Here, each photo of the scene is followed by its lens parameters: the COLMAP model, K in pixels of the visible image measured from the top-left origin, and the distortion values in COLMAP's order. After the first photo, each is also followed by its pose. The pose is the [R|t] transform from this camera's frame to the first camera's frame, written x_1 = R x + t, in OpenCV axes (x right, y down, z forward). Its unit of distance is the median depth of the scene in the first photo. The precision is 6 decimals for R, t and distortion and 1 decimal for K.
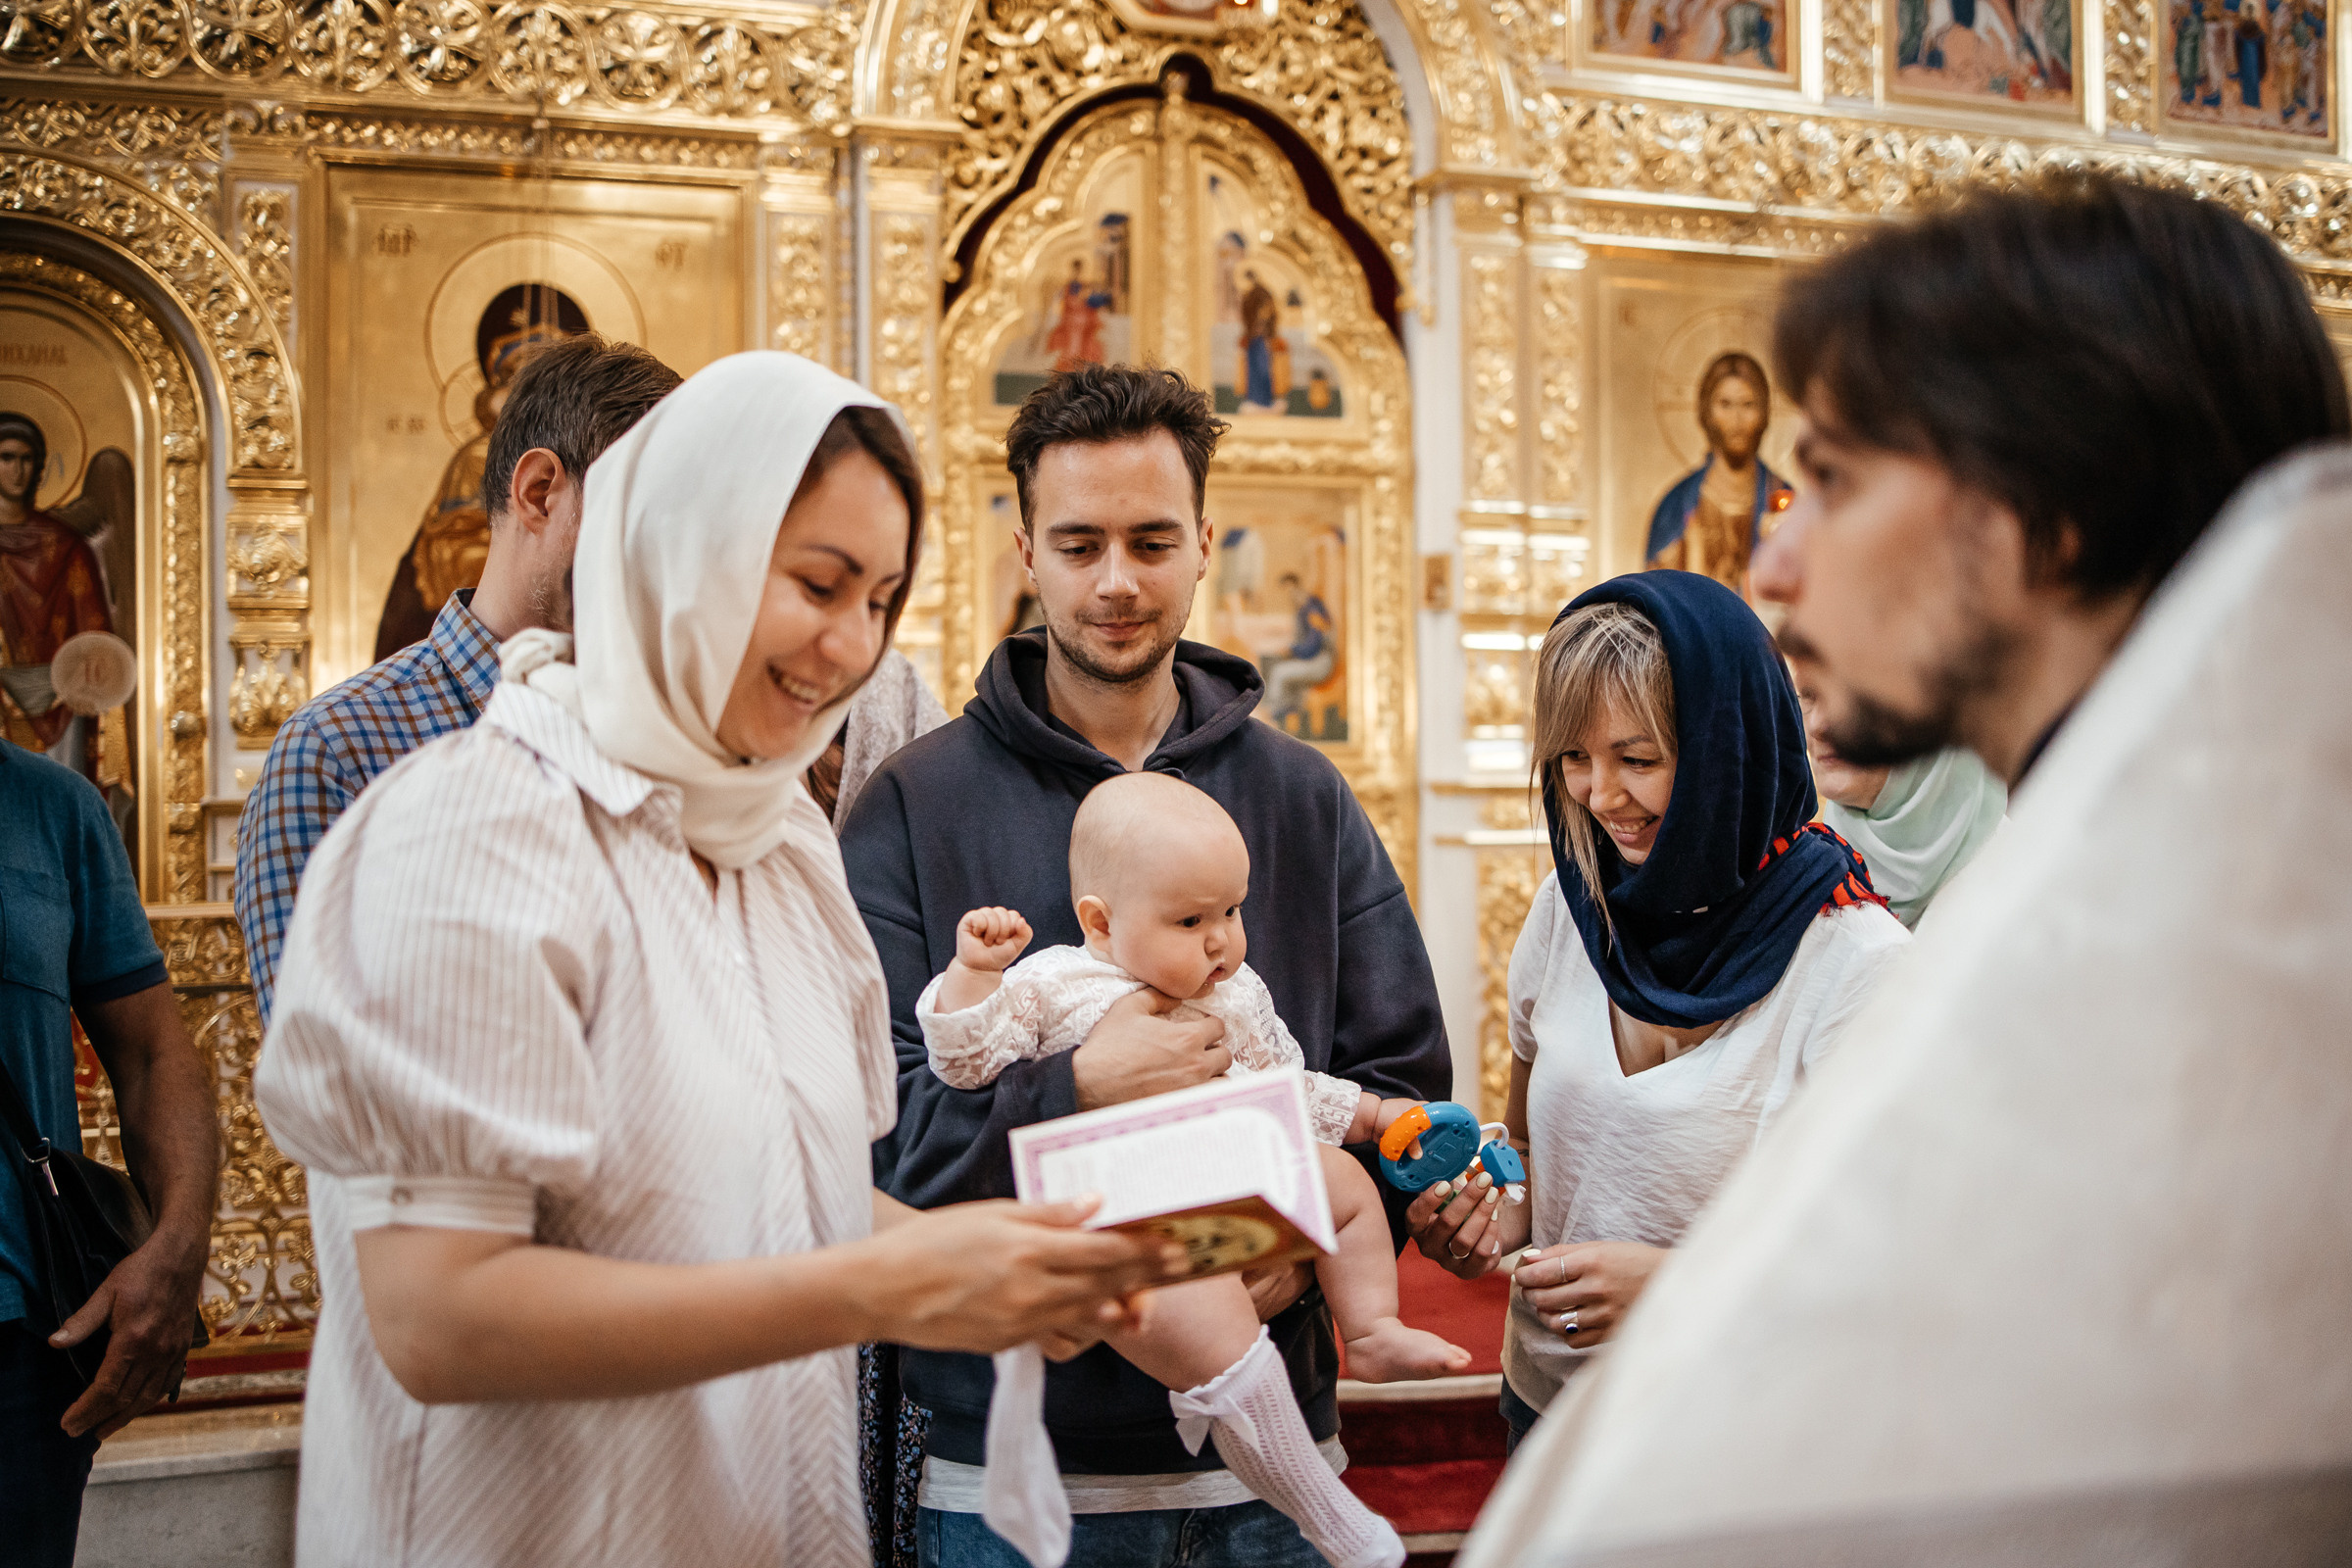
lens RADIAL K [[2355.4, 0, 1193.9], [0, 2355.4, 783.4], [0, 0, 1]] dist [-0.074843, 0.000000]
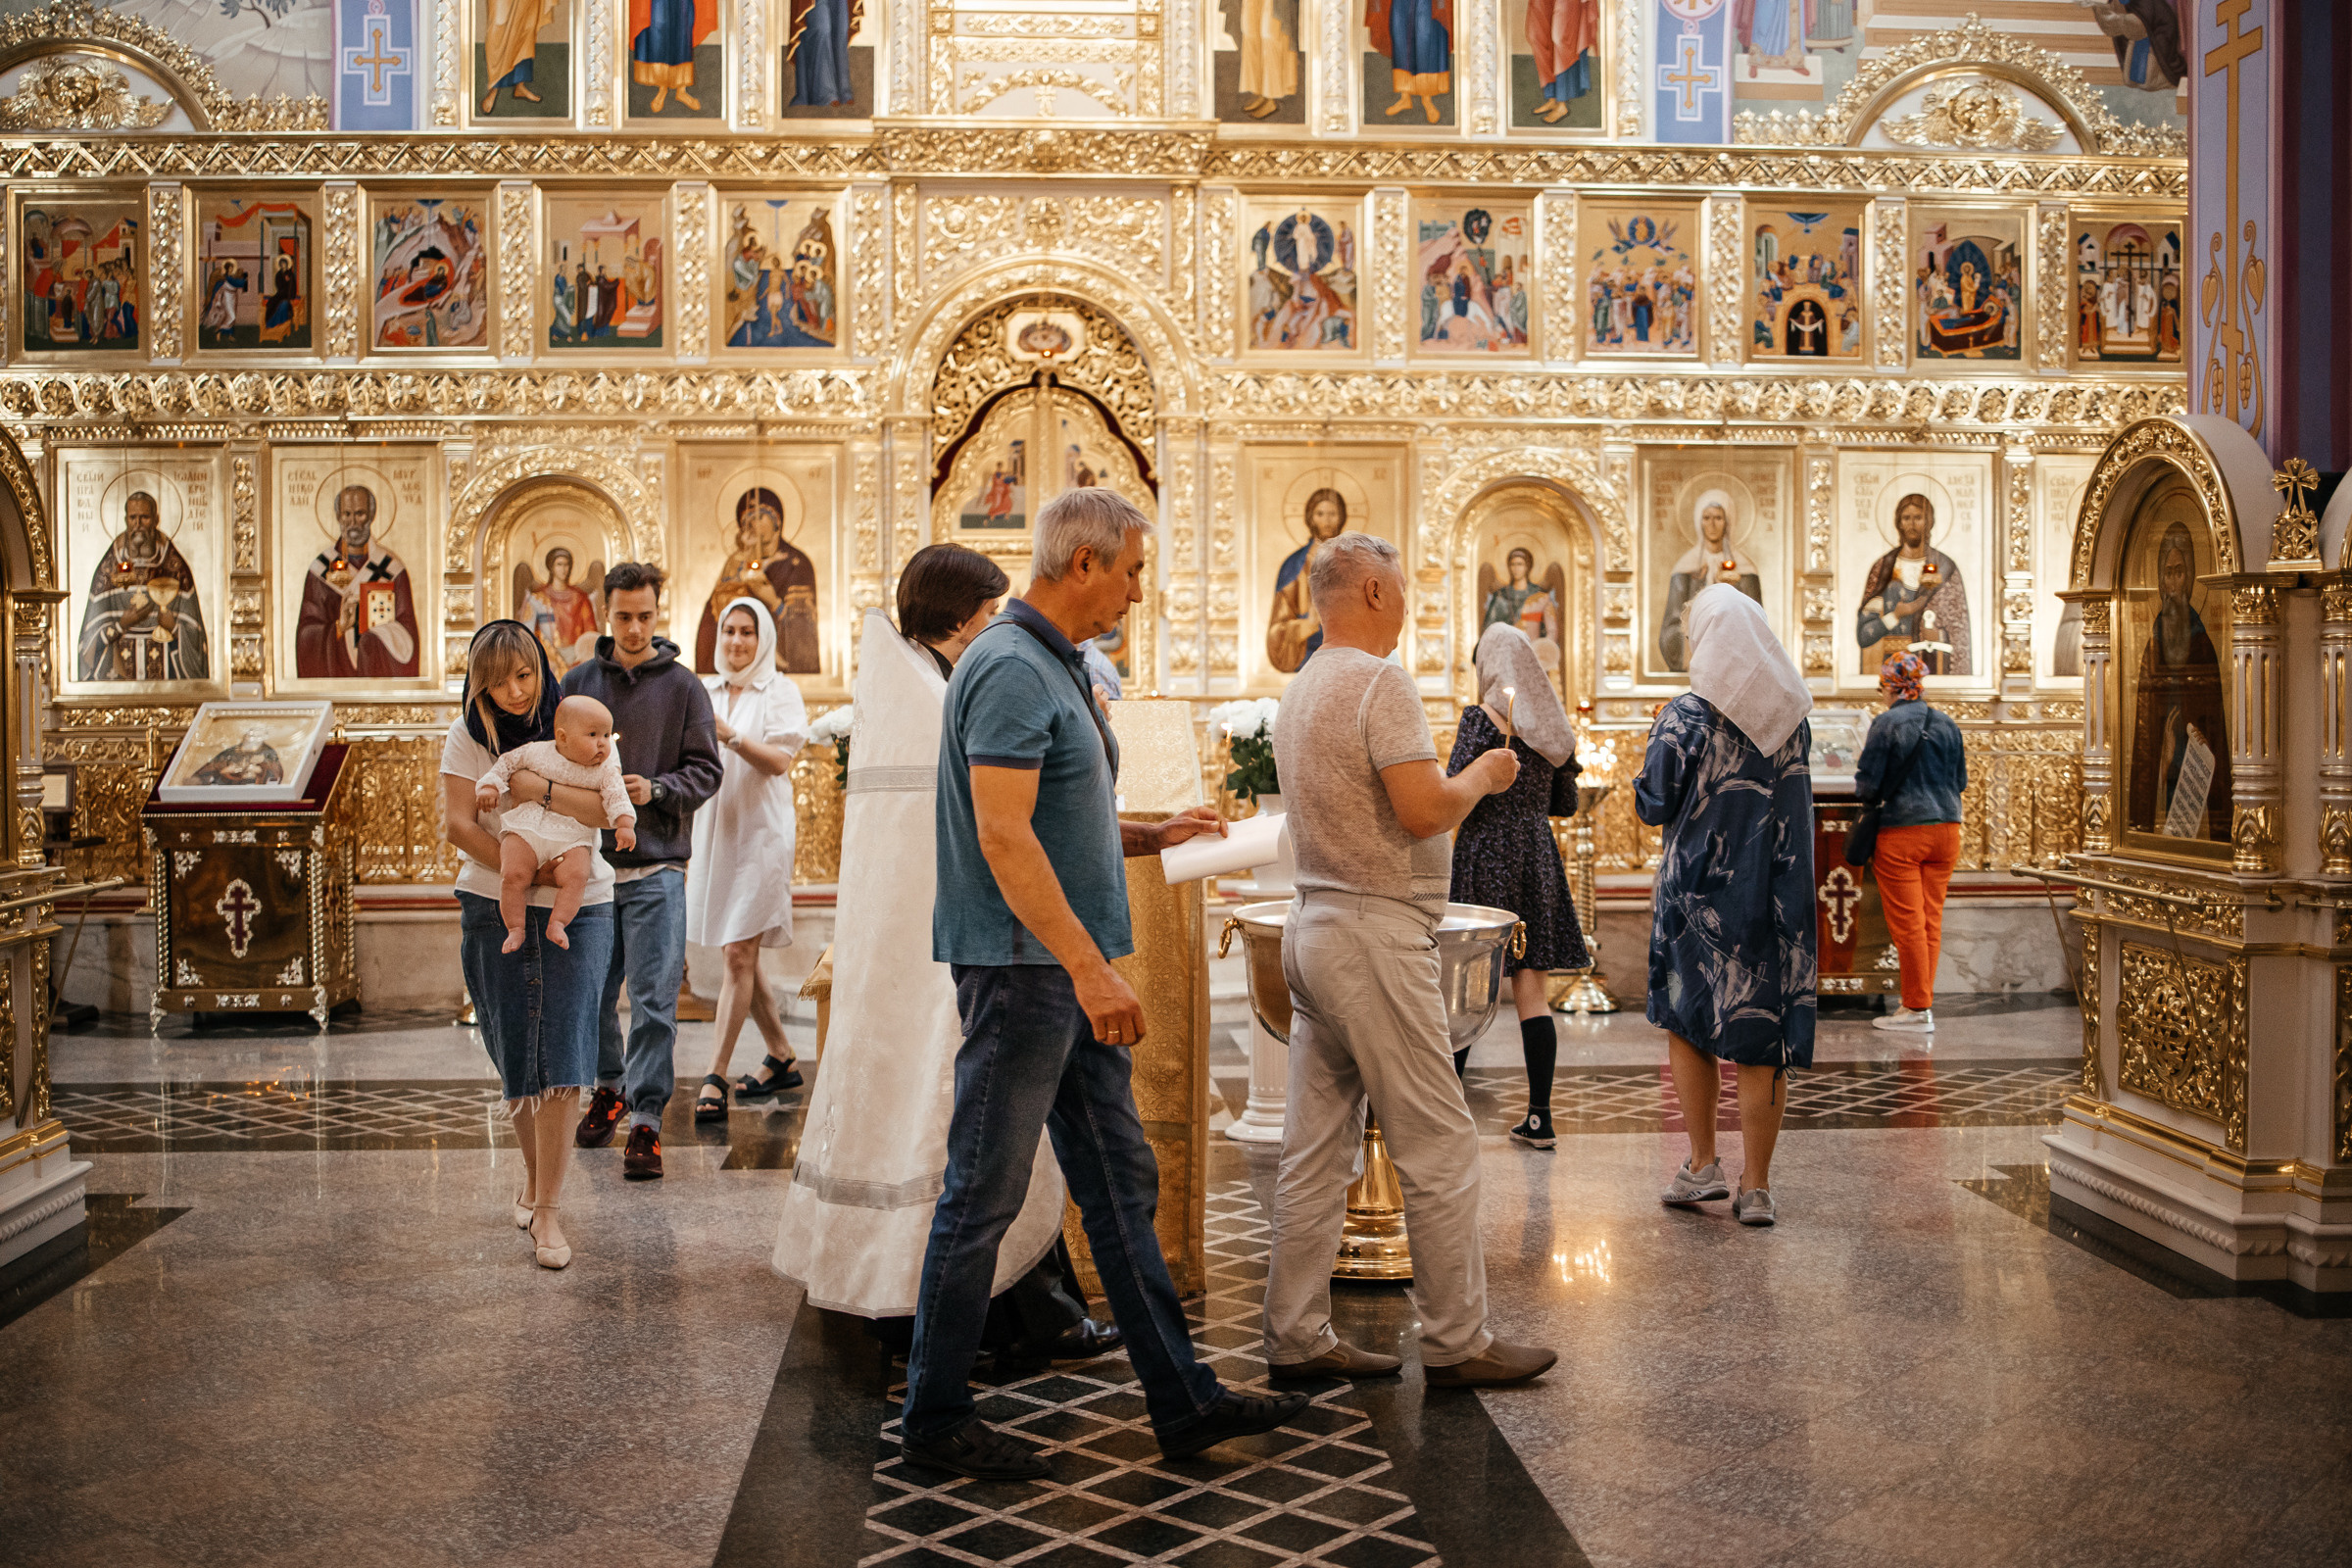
lens RADIAL K [[2355.4, 0, 1231.4], [0, 2355.4, 860.3], [0, 0, 1]] dist [-0.074843, 0.000000]
pose [[0.967690, 0.017075, -0.251564, 0.714206], [-0.006283, 0.999028, 0.043640, 0.057173], [0.252065, -0.040649, 0.966856, -1.102237]]
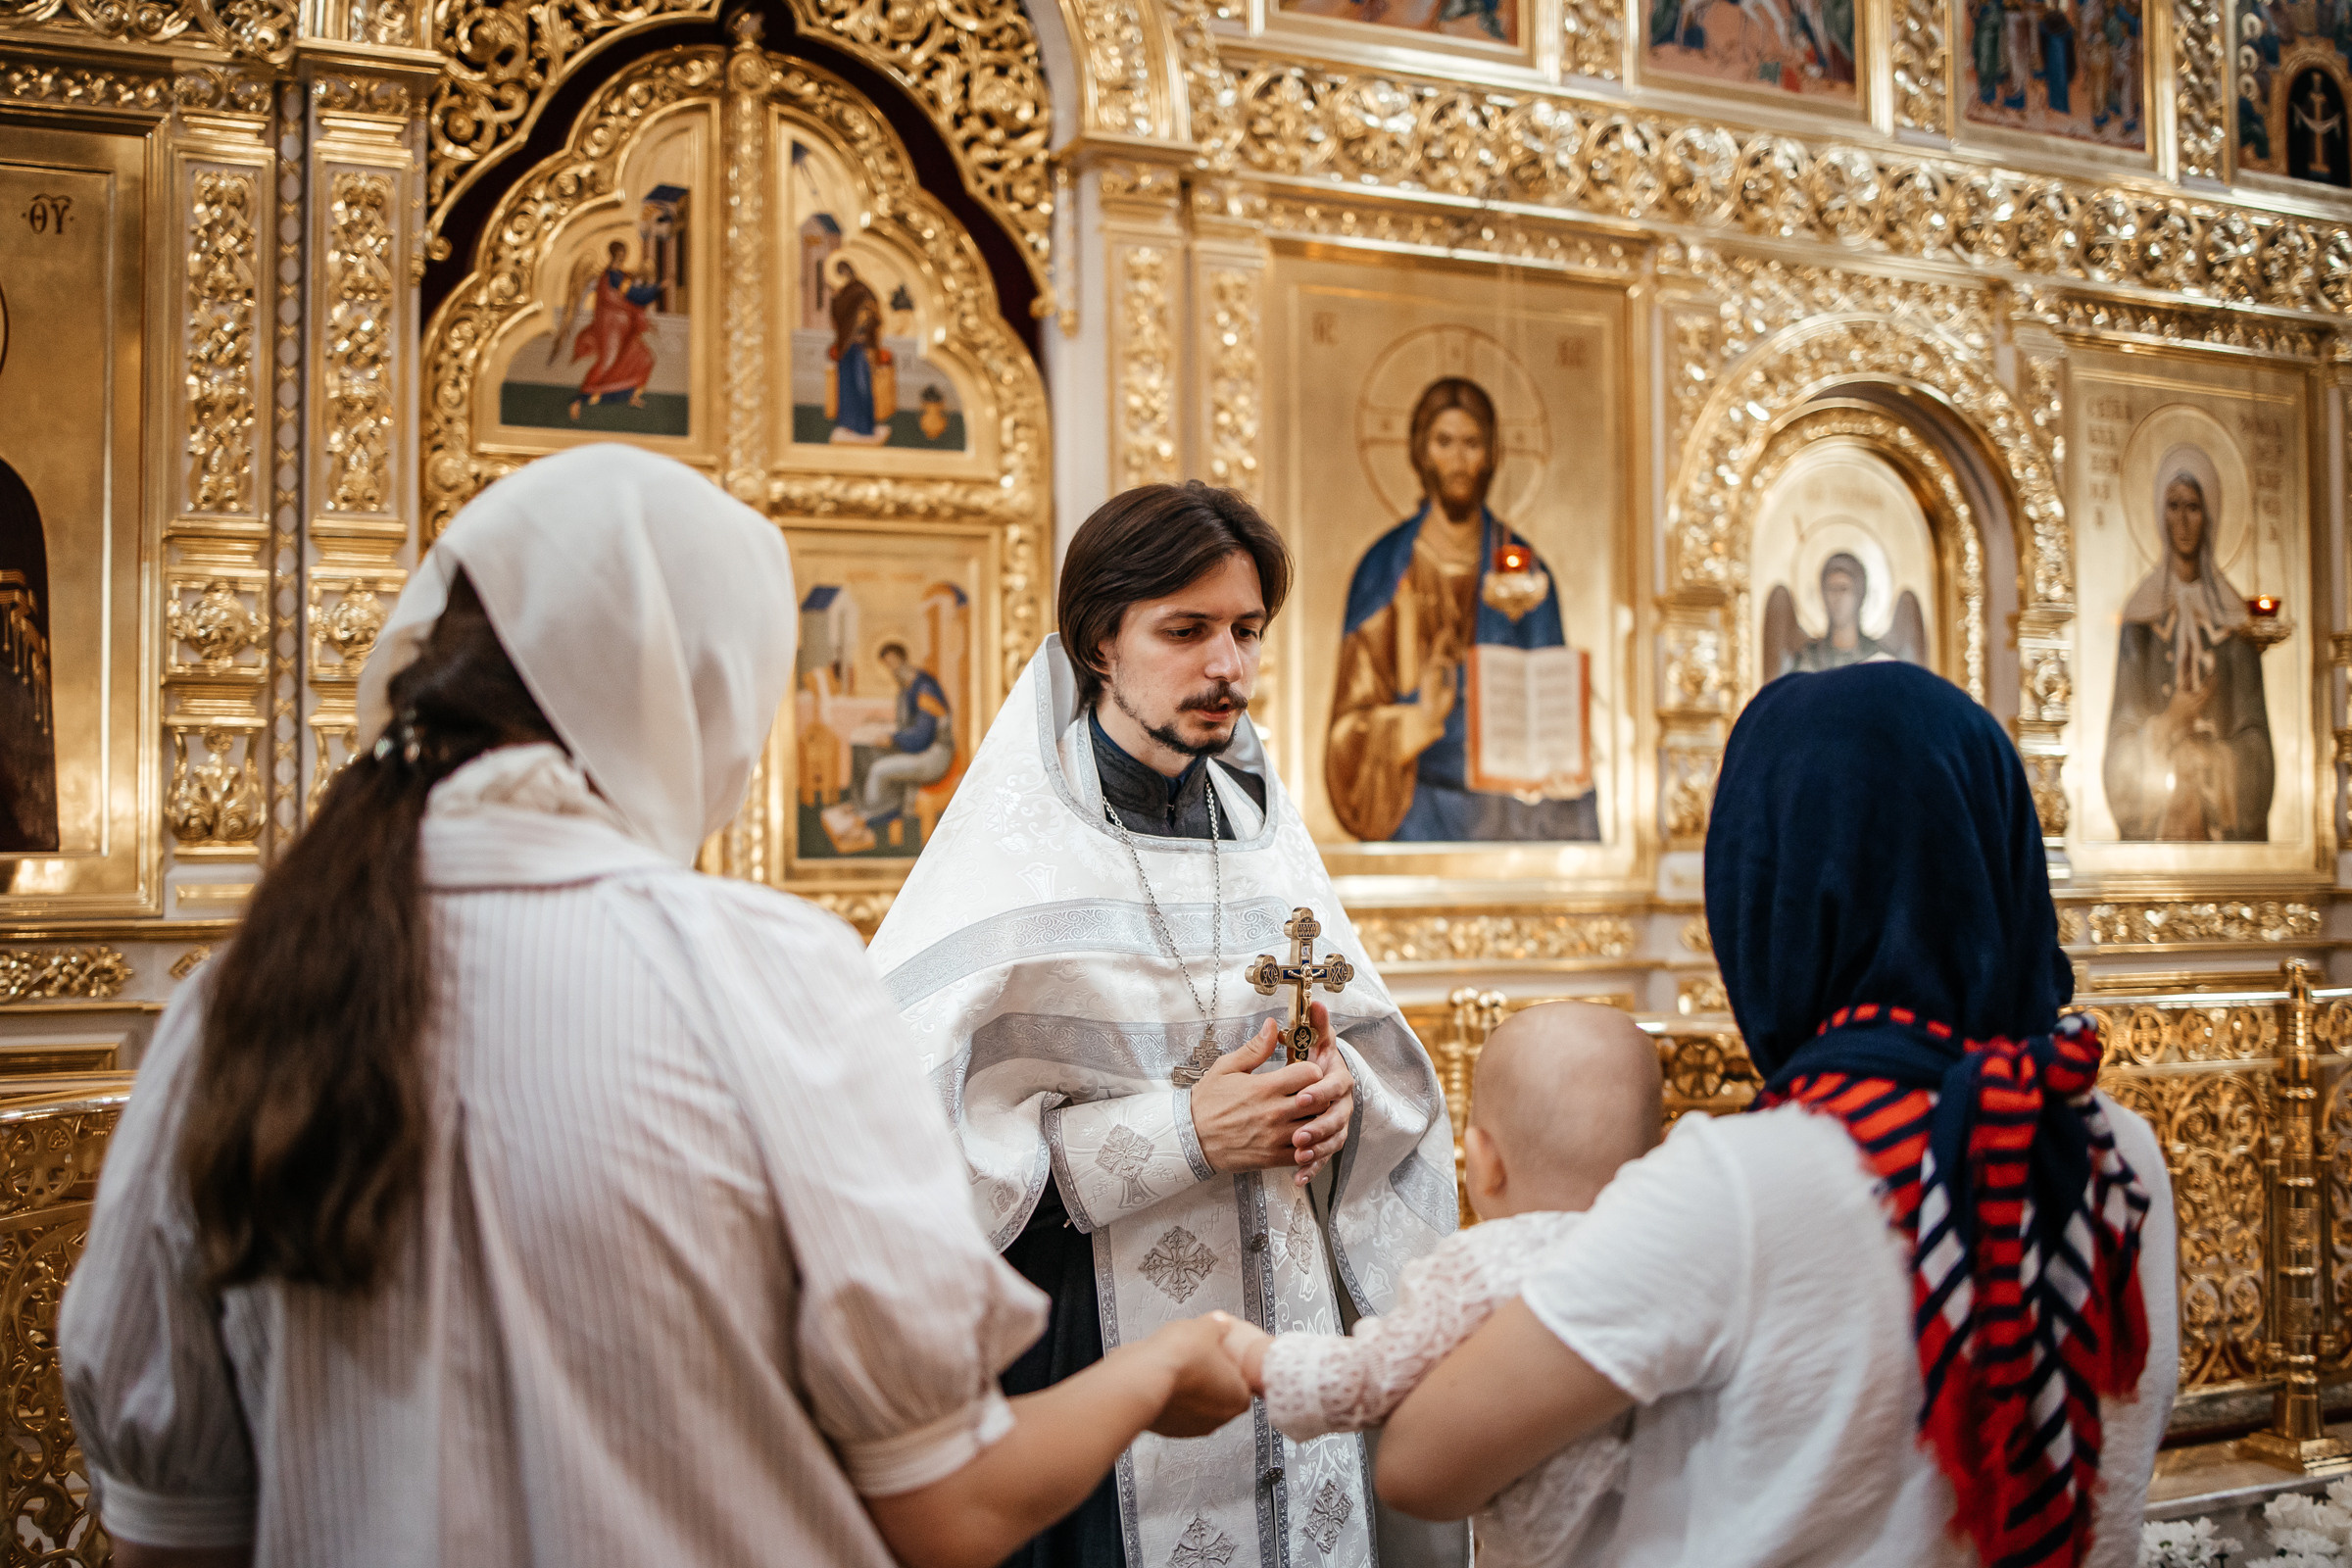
lens RADIAL K [[2355.4, 0, 1209.2], [0, 2355.4, 813.3], [0, 0, 1]] dist [-0.074843, 0.000000]
pose [[0.995778, -0.000438, 0.091797, 0.073285], [0.003332, 0.999502, -0.031378, -0.006866], [-0.091737, 0.031551, 0.995283, 0.203741]]
